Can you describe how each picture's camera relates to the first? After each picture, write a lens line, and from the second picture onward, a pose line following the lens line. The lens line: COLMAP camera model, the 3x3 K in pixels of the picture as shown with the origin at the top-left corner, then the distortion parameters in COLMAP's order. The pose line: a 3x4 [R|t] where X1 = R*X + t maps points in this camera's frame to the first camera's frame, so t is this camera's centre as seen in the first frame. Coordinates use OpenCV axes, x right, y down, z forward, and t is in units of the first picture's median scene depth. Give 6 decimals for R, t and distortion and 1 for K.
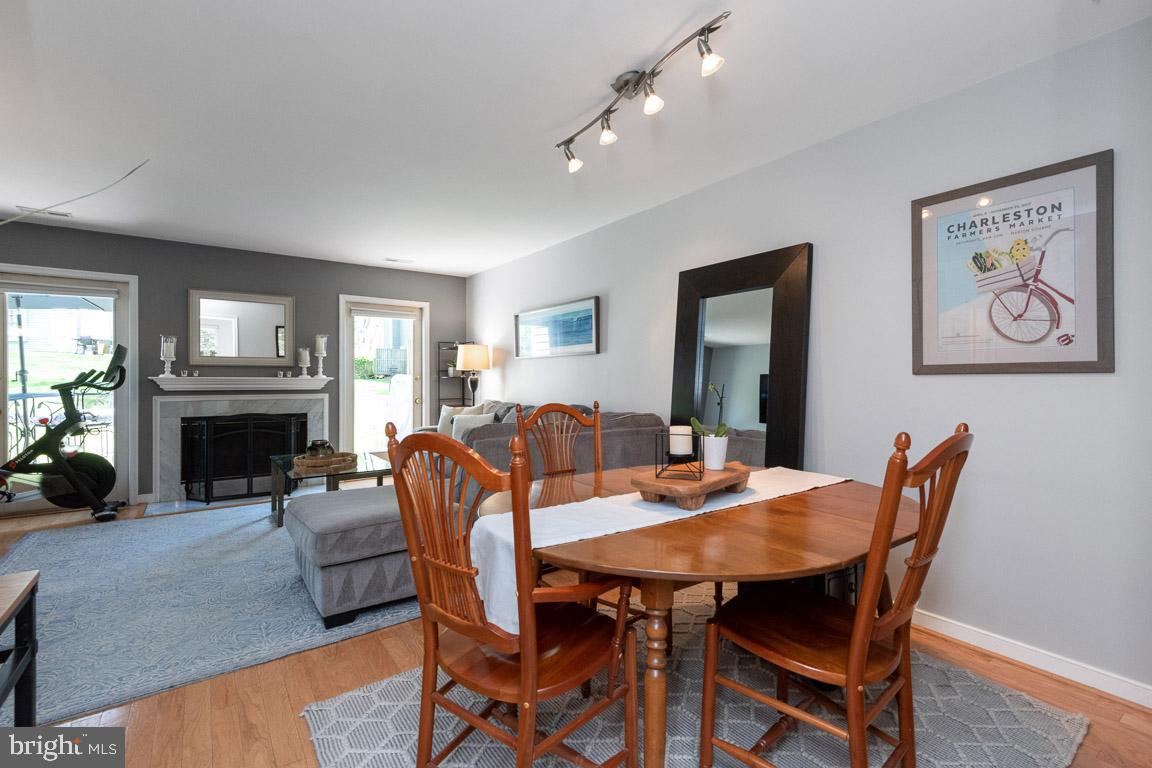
lens RADIAL K [[522.4, 0, 572.3], [0, 522.4, 377.1], [0, 0, 1]] dist [0.019635, -0.008495]
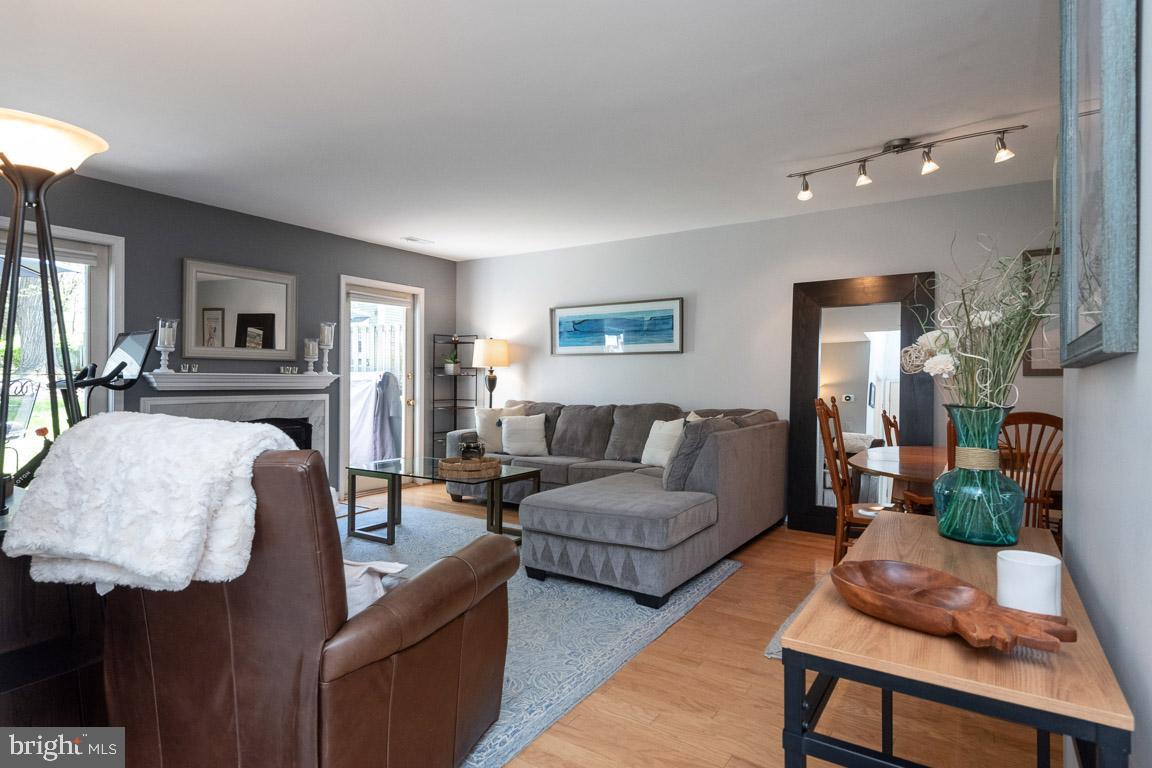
lens RADIAL K [[603.6, 0, 573.3], [0, 603.6, 378.7], [0, 0, 1]] dist [0.023843, -0.006972]
pose [[0.935173, 0.003887, 0.354171, -0.523866], [-0.005894, 0.999972, 0.004587, 0.001427], [-0.354143, -0.006377, 0.935169, -0.046034]]
